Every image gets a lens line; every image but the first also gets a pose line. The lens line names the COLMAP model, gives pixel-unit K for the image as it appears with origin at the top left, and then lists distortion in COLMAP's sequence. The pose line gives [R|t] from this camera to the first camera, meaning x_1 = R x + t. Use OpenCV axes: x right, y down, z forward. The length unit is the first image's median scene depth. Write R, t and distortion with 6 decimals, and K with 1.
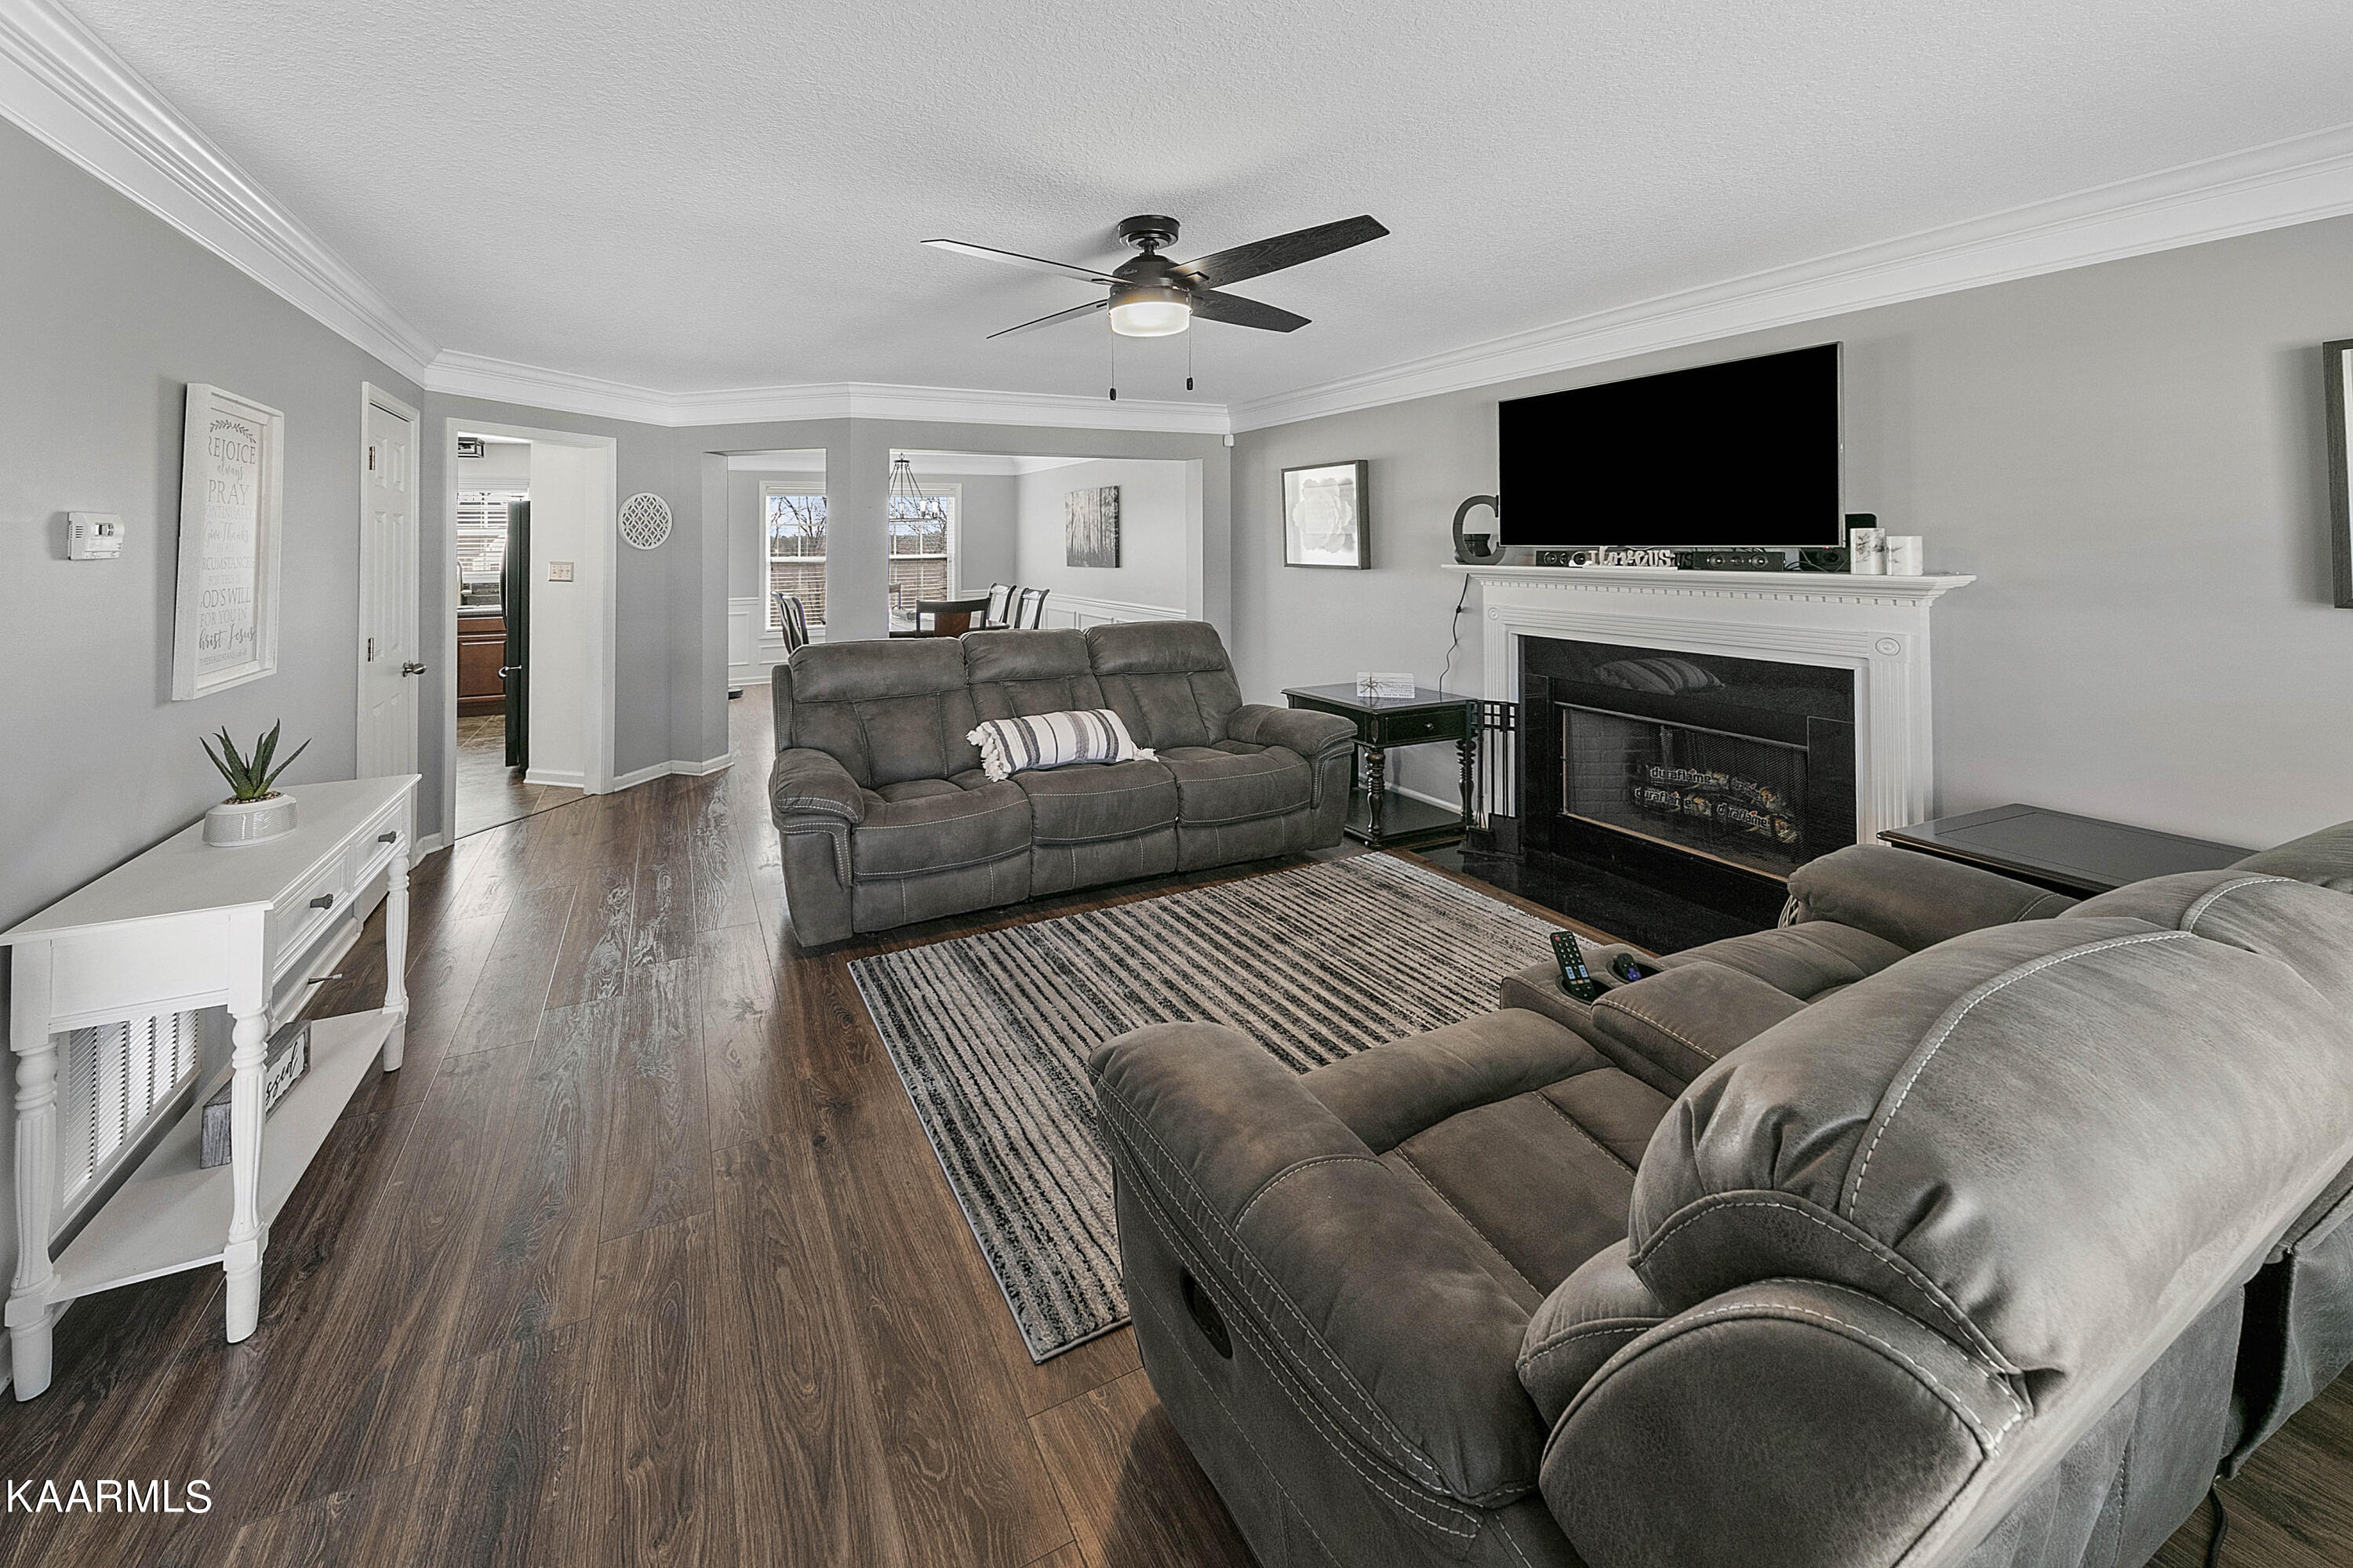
lens RADIAL K [[1036.6, 0, 1175.5], [0, 1036.6, 758.7], [0, 0, 1]] dist [0.001521, 0.000070]
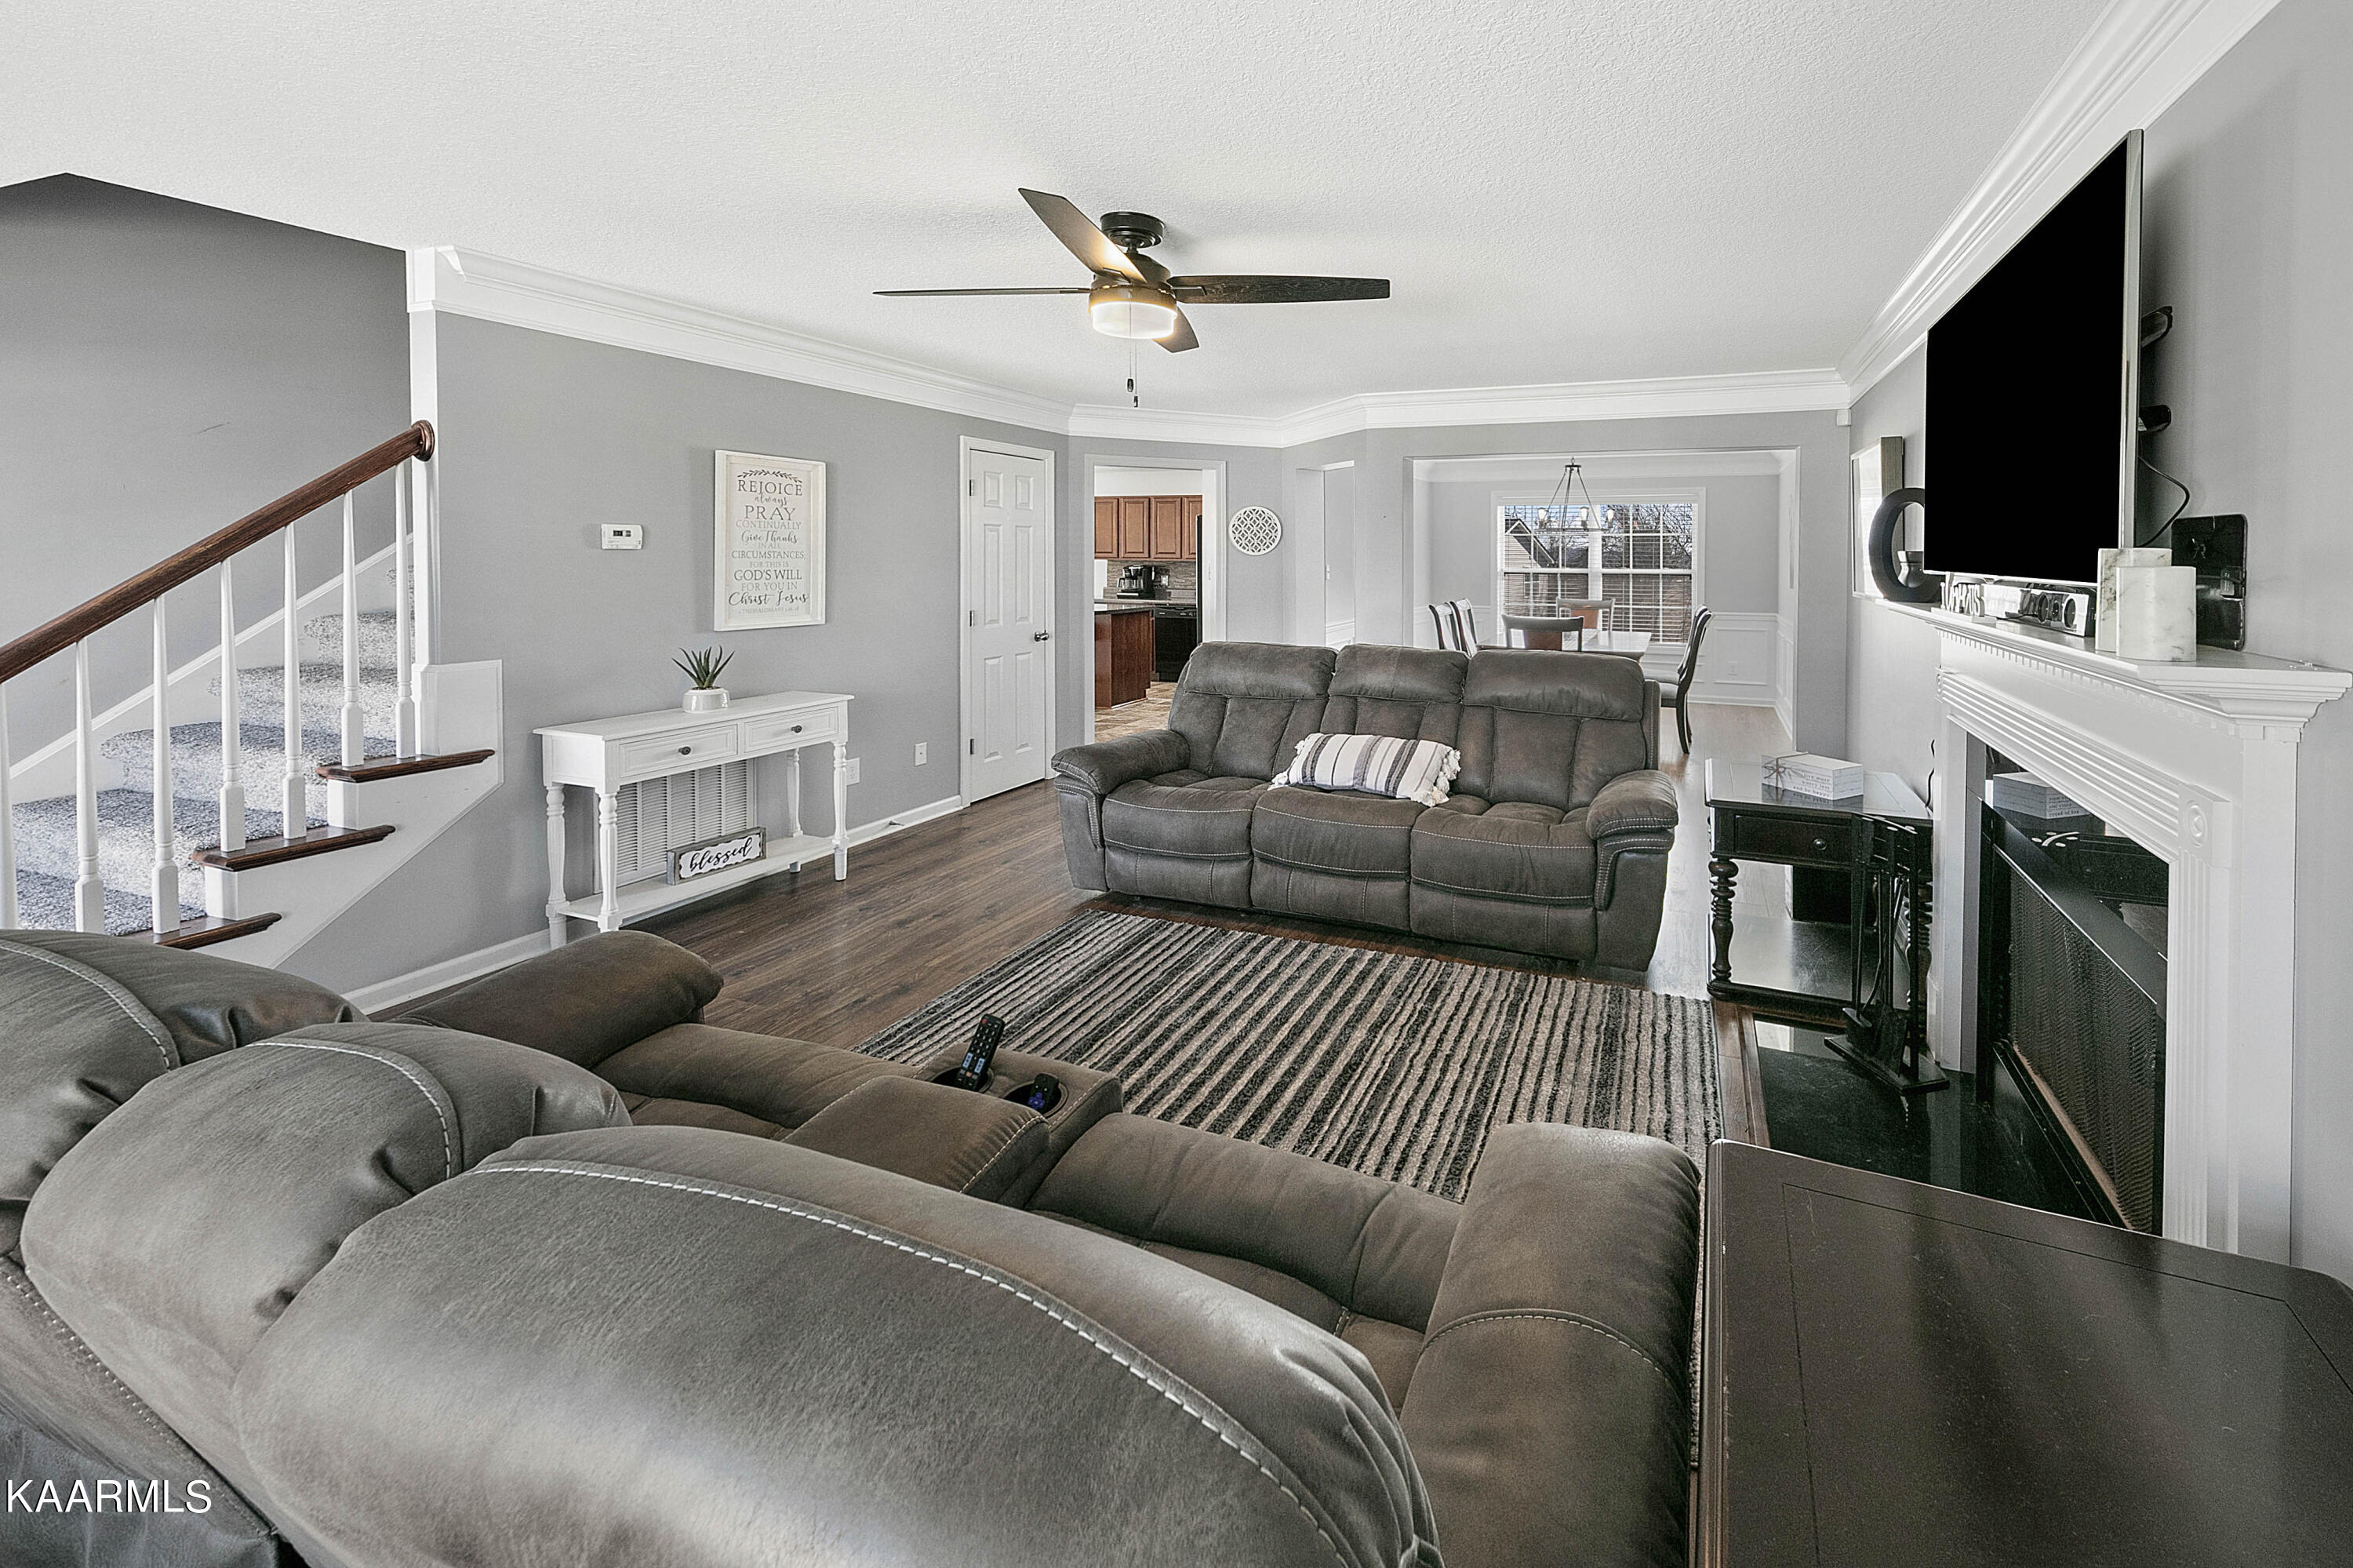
lens RADIAL K [[1057.5, 0, 1176.5], [0, 1057.5, 784.0], [0, 0, 1]] dist [0.000117, -0.000012]
pose [[0.608853, 0.185521, -0.771285, 0.628832], [-0.180790, 0.979134, 0.092799, -0.070005], [0.772407, 0.082940, 0.629689, 0.321800]]
